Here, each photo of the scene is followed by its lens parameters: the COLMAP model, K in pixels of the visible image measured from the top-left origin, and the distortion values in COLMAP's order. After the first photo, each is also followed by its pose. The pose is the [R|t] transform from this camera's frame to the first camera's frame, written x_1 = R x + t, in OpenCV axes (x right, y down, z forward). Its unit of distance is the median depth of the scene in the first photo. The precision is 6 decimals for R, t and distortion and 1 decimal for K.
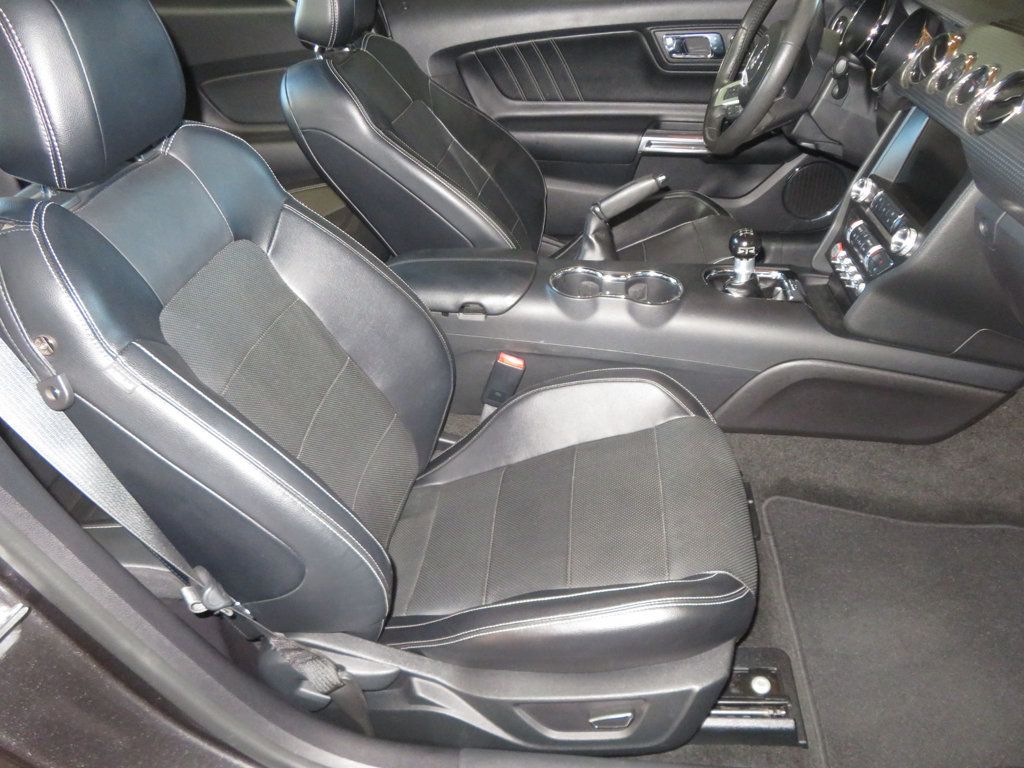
lens RADIAL K [[711.8, 0, 516.3], [0, 711.8, 380.4], [0, 0, 1]] dist [-0.022534, 0.007410]
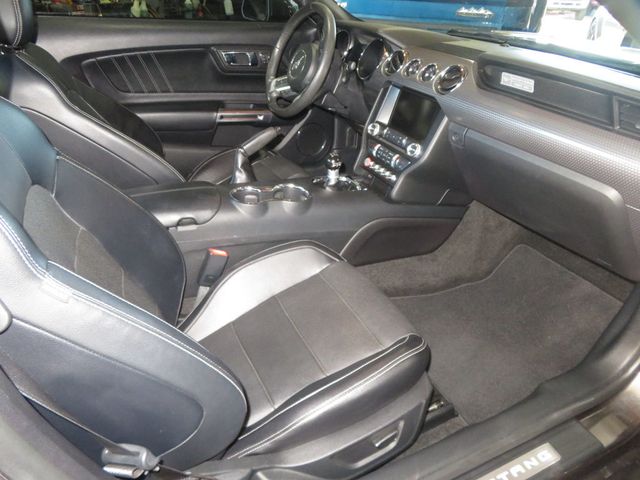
lens RADIAL K [[444.8, 0, 322.7], [0, 444.8, 237.8], [0, 0, 1]] dist [-0.022534, 0.007410]
pose [[0.831982, -0.175957, 0.526160, -0.310954], [0.221394, 0.974888, -0.024056, 0.013231], [-0.508714, 0.136503, 0.850045, 0.096098]]
